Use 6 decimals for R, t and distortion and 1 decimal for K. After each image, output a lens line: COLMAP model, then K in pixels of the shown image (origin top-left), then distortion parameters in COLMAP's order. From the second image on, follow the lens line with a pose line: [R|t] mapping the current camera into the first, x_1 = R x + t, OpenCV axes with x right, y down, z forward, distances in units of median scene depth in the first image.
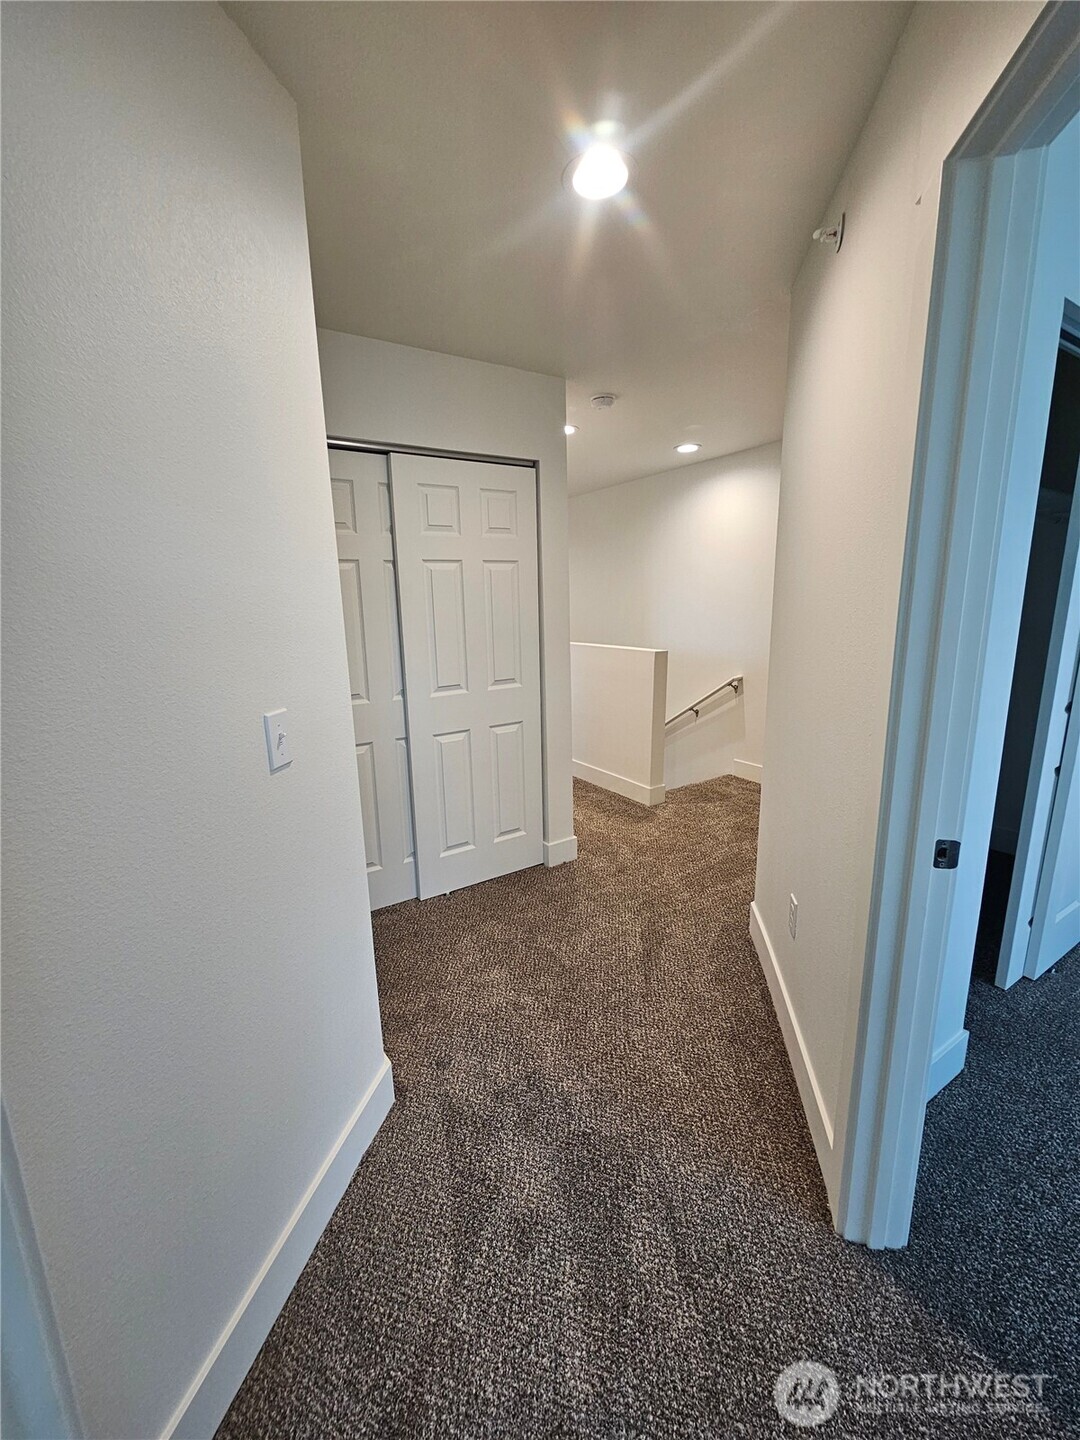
lens RADIAL K [[588.4, 0, 535.5], [0, 588.4, 718.8], [0, 0, 1]] dist [-0.000580, -0.000019]
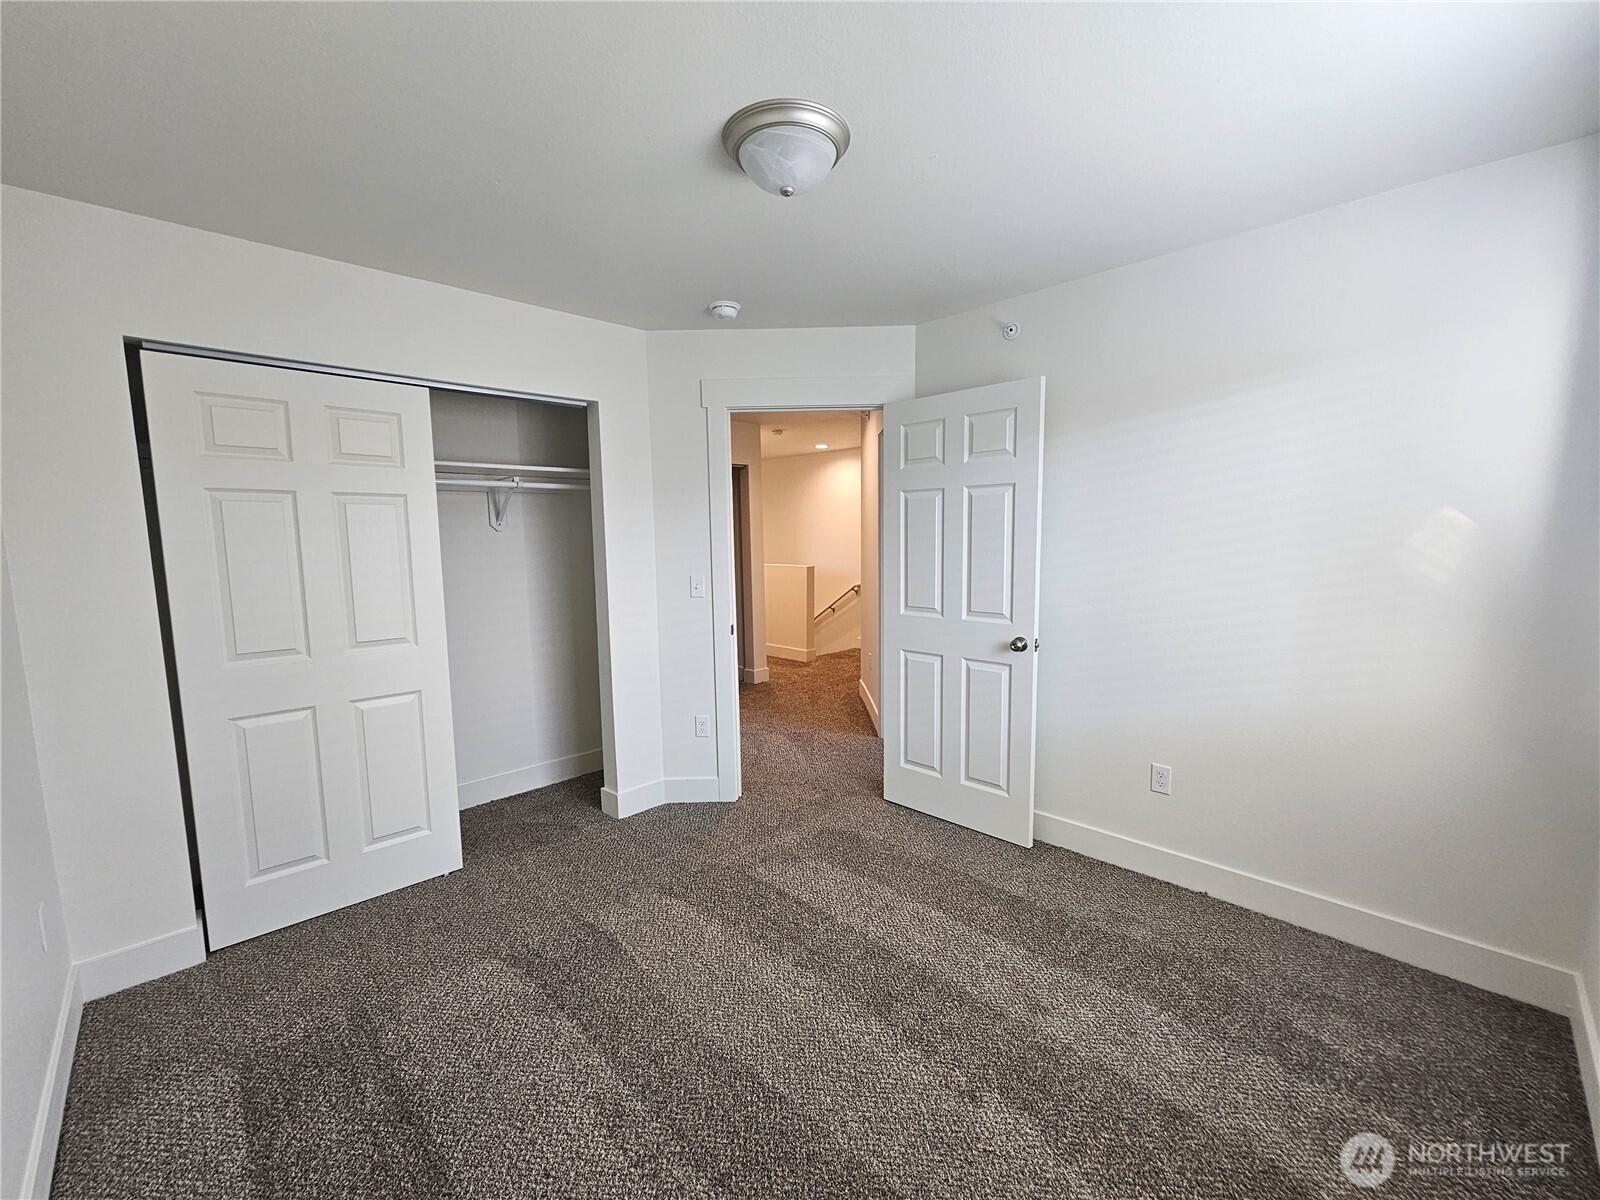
lens RADIAL K [[653.7, 0, 797.0], [0, 653.7, 606.7], [0, 0, 1]] dist [-0.000580, -0.000019]
pose [[0.979422, -0.016994, 0.201105, -0.189454], [0.035304, 0.995511, -0.087812, 0.152676], [-0.198710, 0.093105, 0.975626, -0.754684]]
